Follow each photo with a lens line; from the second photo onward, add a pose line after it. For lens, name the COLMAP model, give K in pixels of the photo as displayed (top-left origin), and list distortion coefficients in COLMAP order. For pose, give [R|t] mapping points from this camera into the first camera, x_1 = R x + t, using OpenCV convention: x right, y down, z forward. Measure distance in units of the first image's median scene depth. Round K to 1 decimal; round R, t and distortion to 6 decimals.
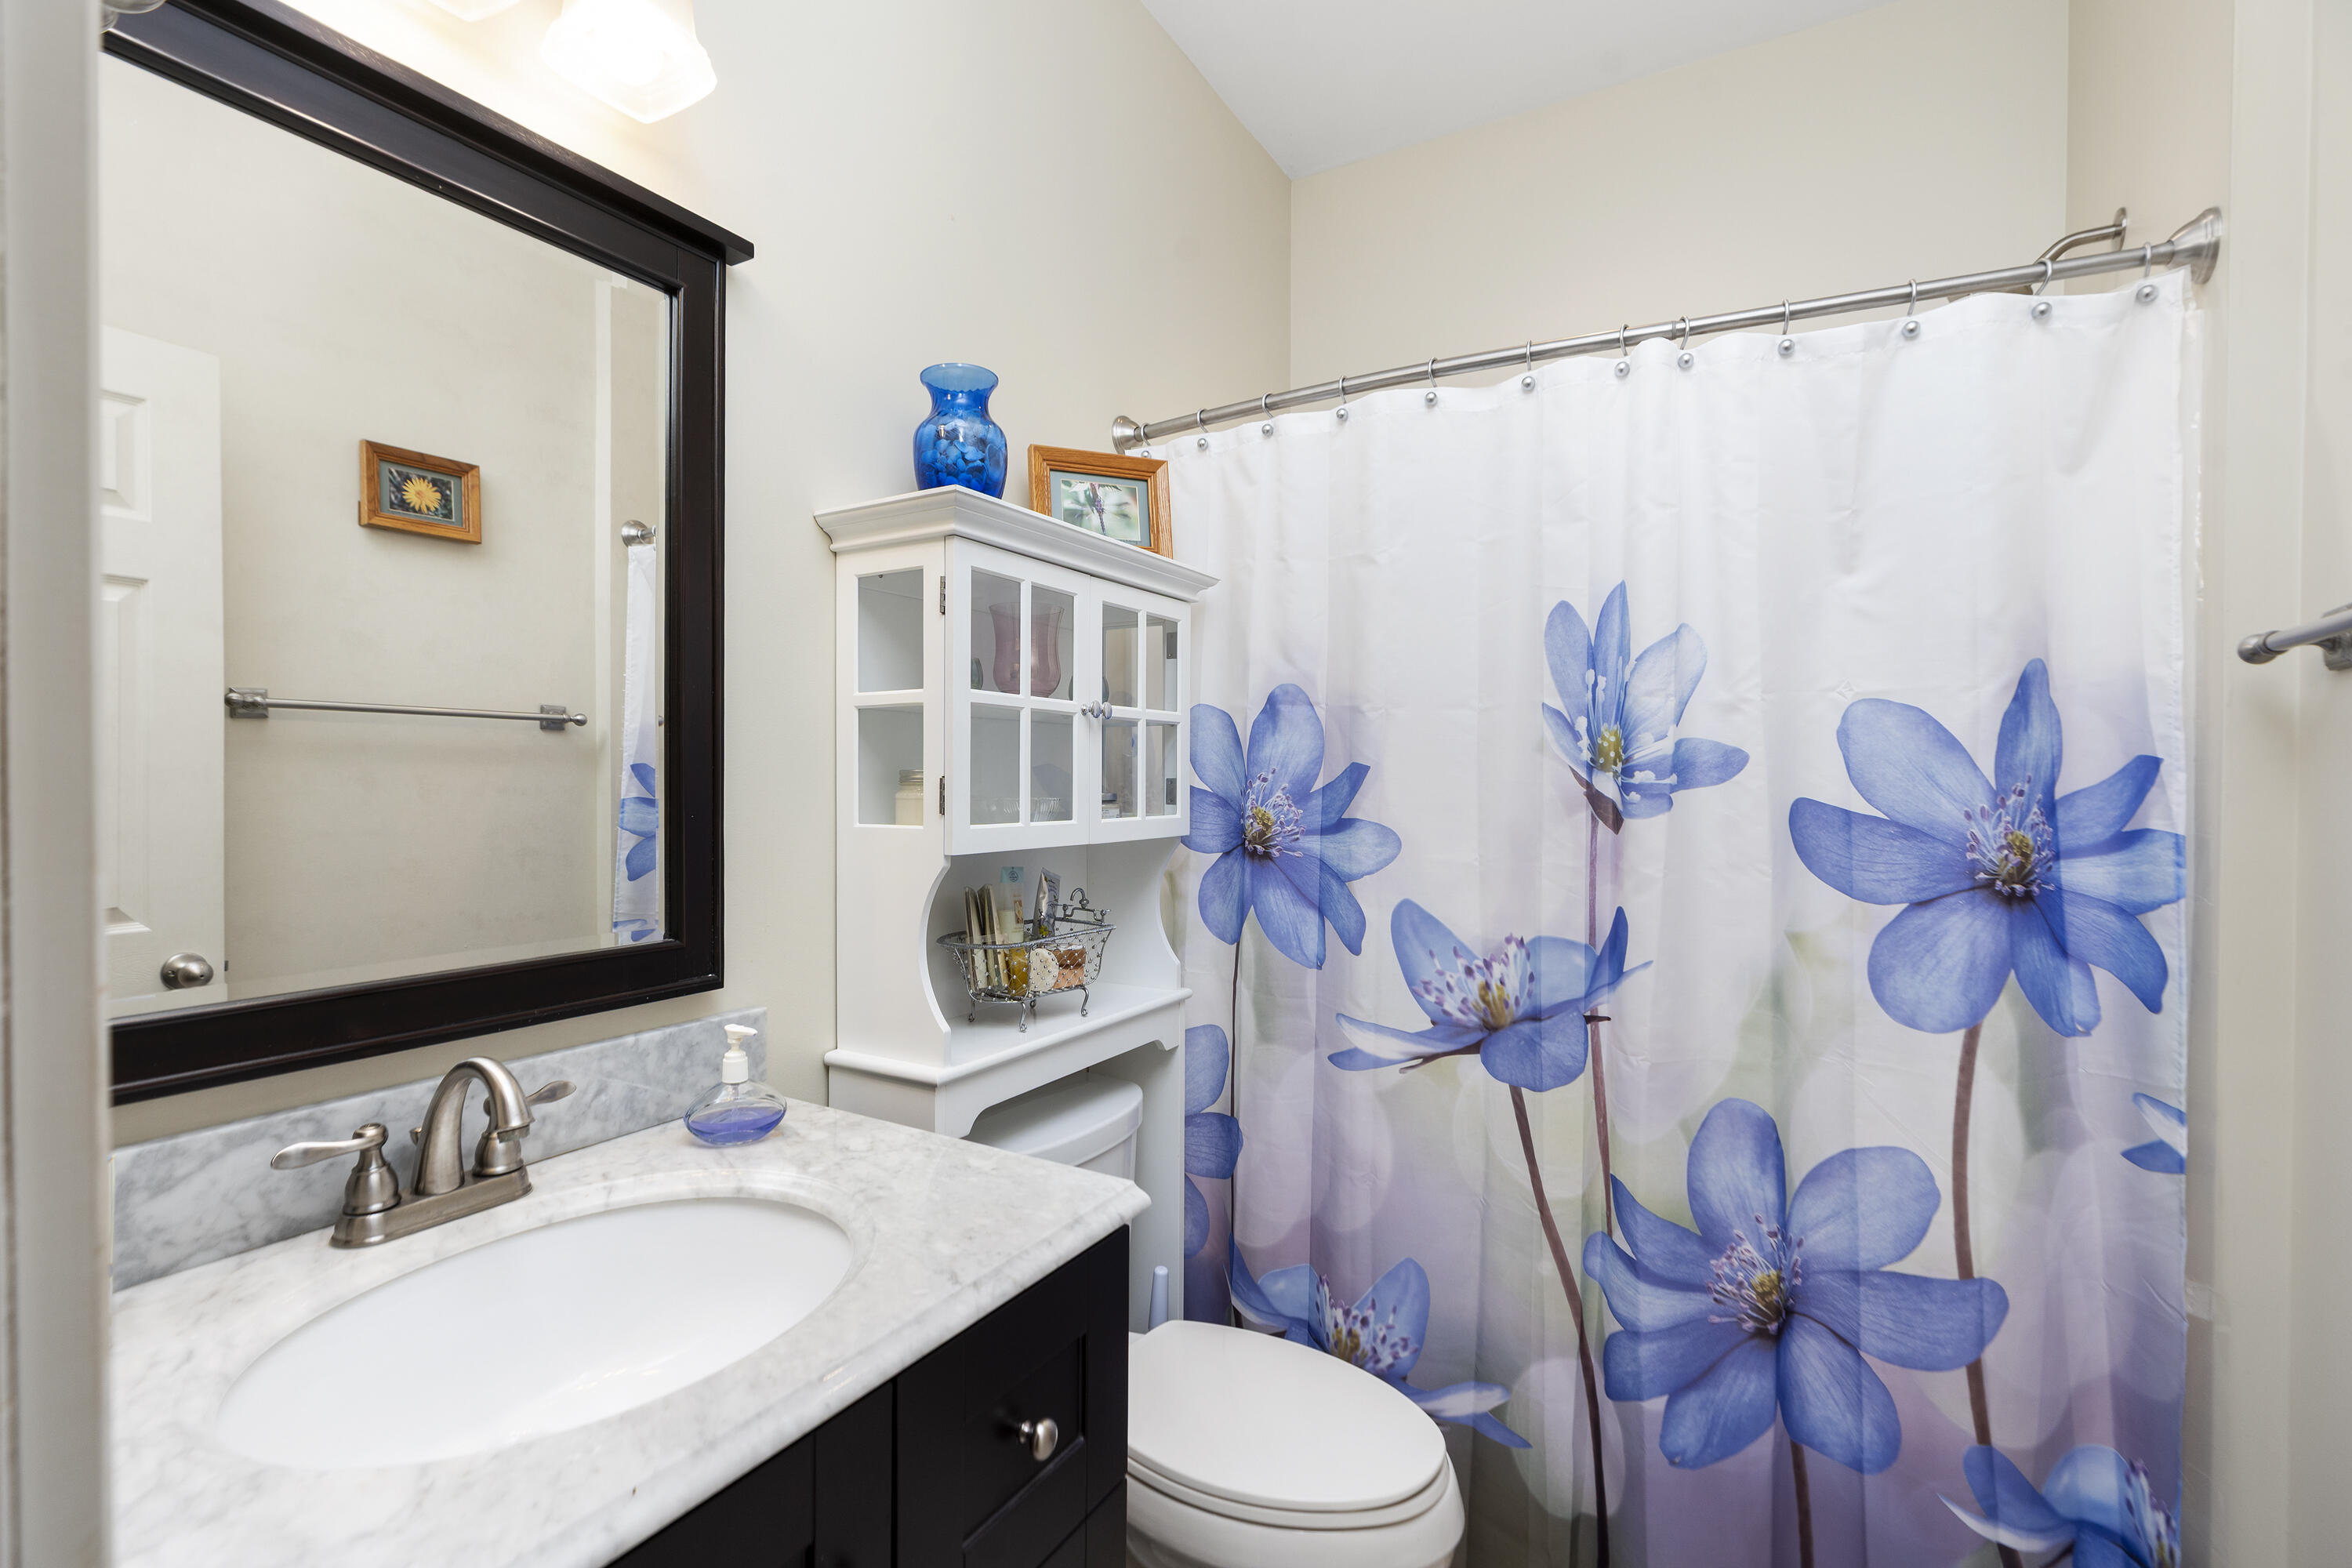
lens RADIAL K [[1059.0, 0, 1176.9], [0, 1059.0, 773.8], [0, 0, 1]] dist [0.018059, -0.000025]
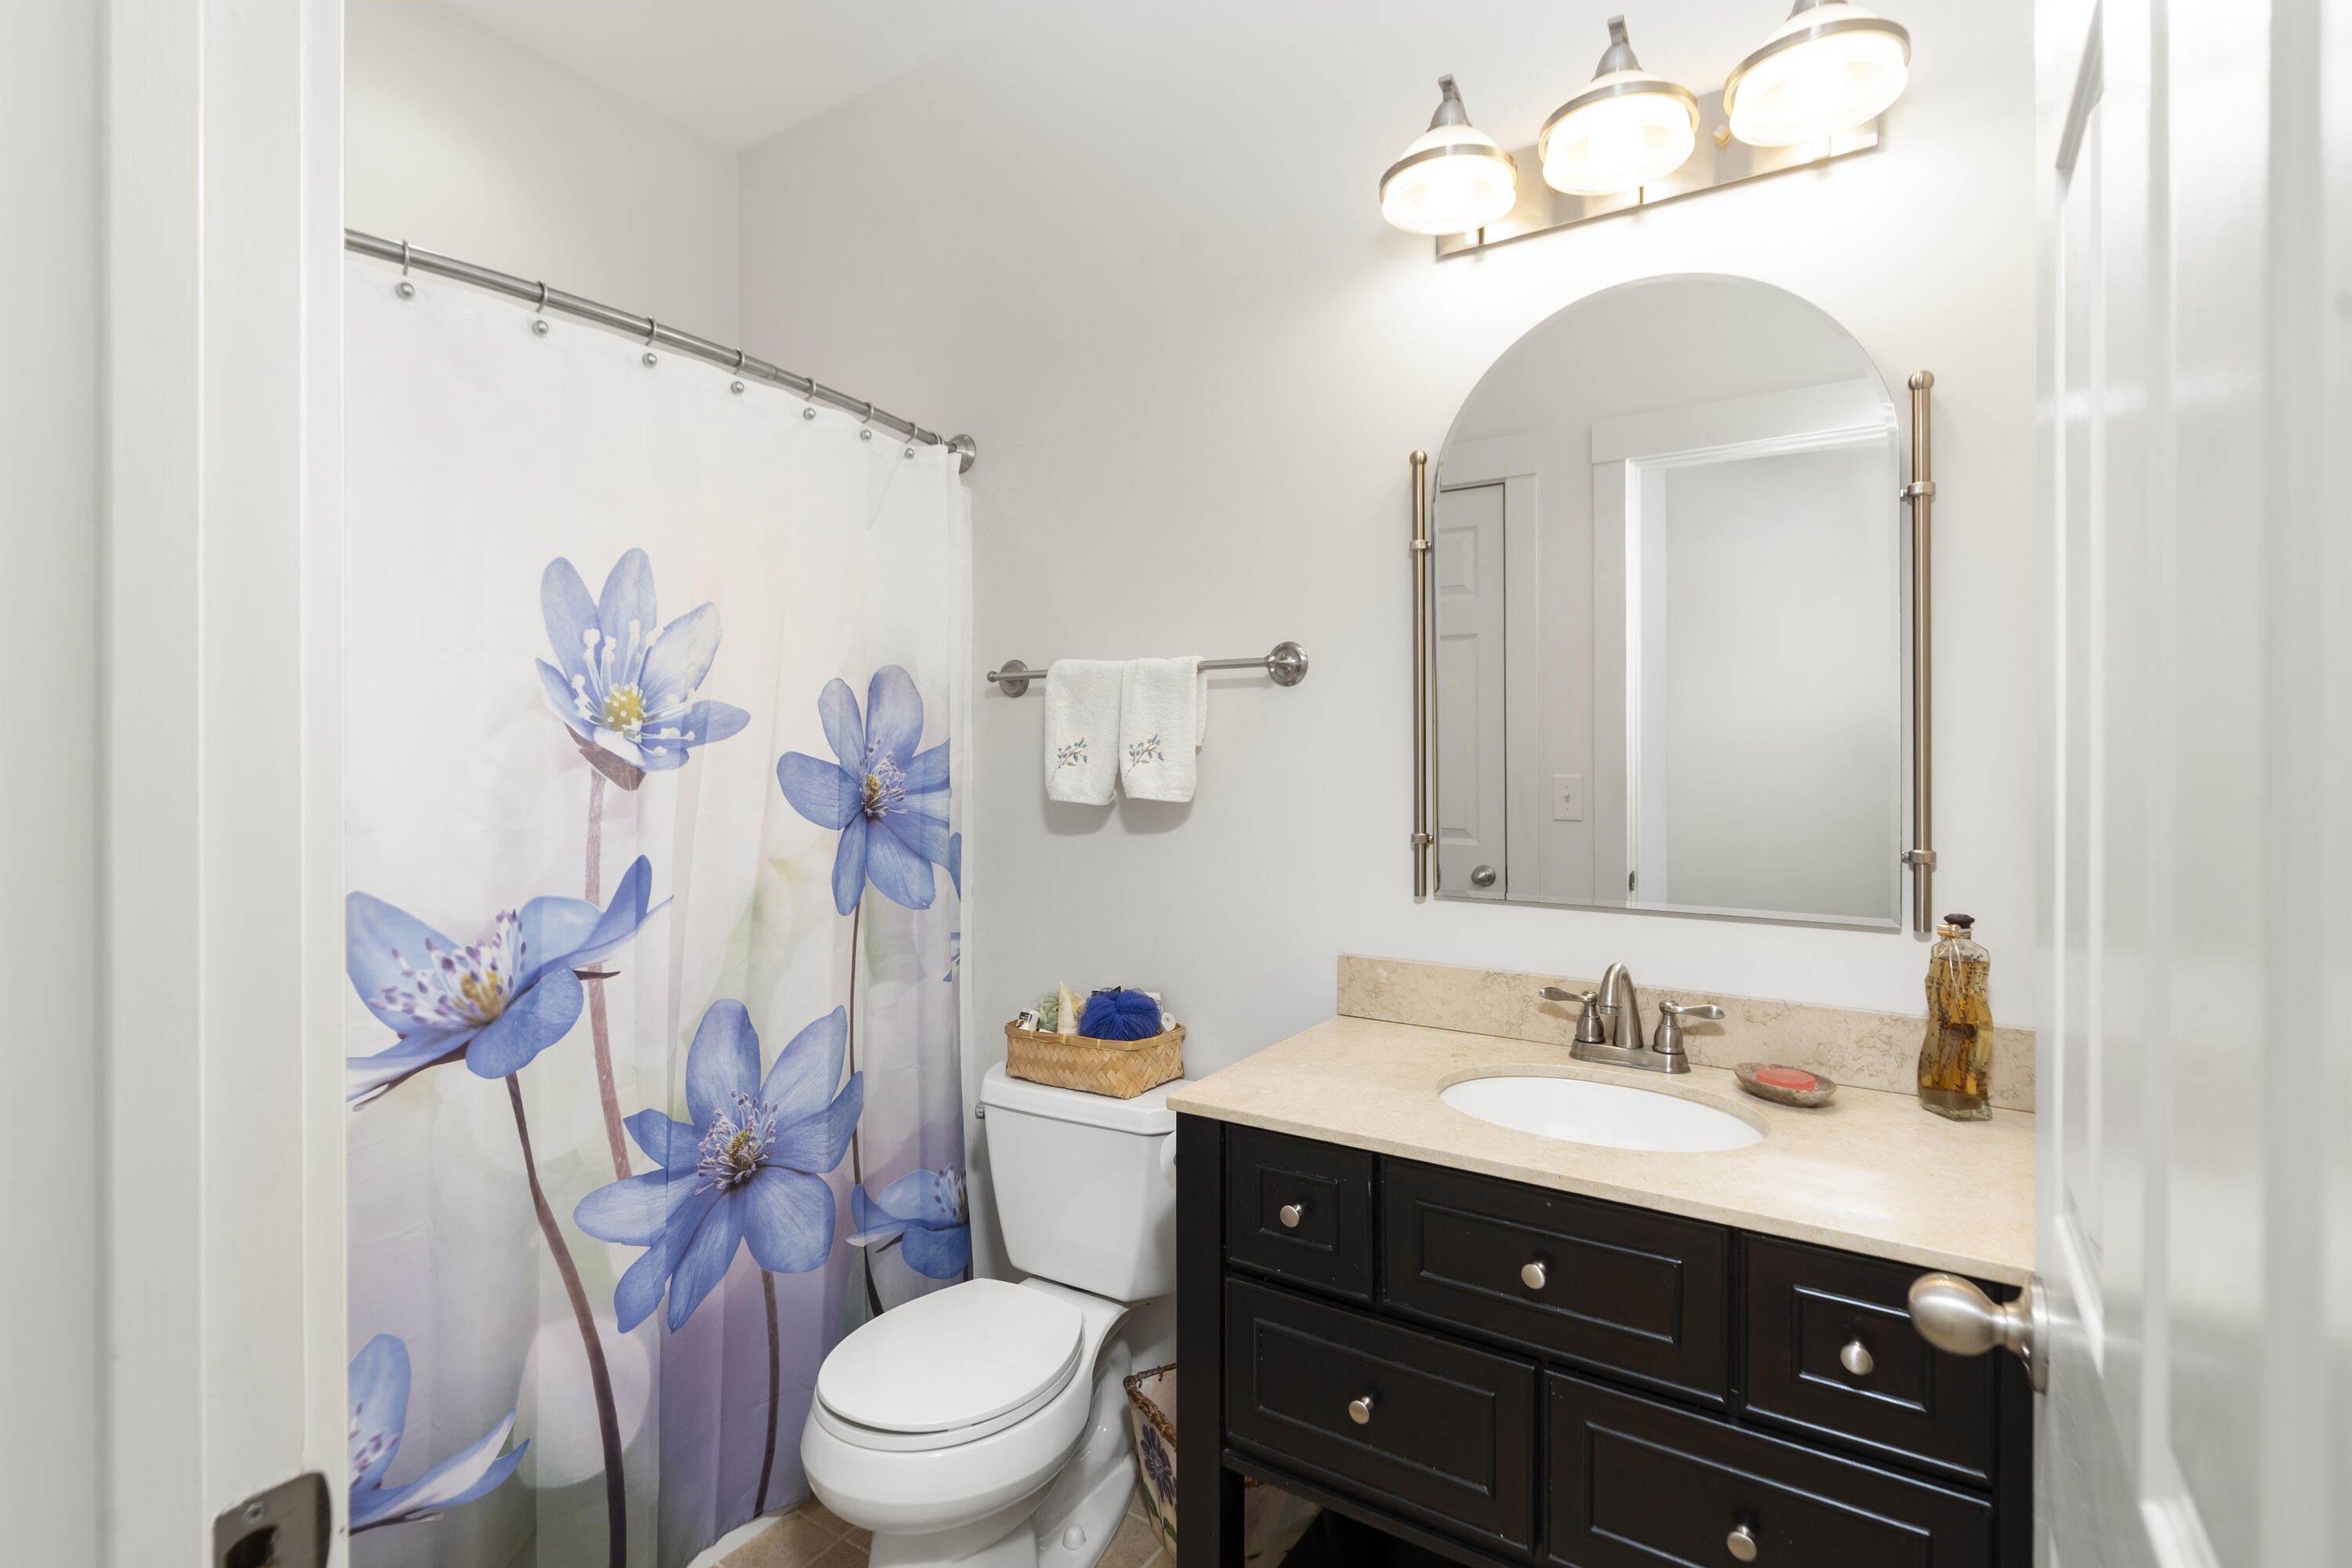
lens RADIAL K [[1159.4, 0, 1177.4], [0, 1159.4, 717.9], [0, 0, 1]] dist [-0.001075, -0.000437]
pose [[0.011046, -0.007167, 0.999913, -0.733353], [-0.003460, 0.999968, 0.007206, -0.023667], [-0.999933, -0.003540, 0.011020, 0.438983]]
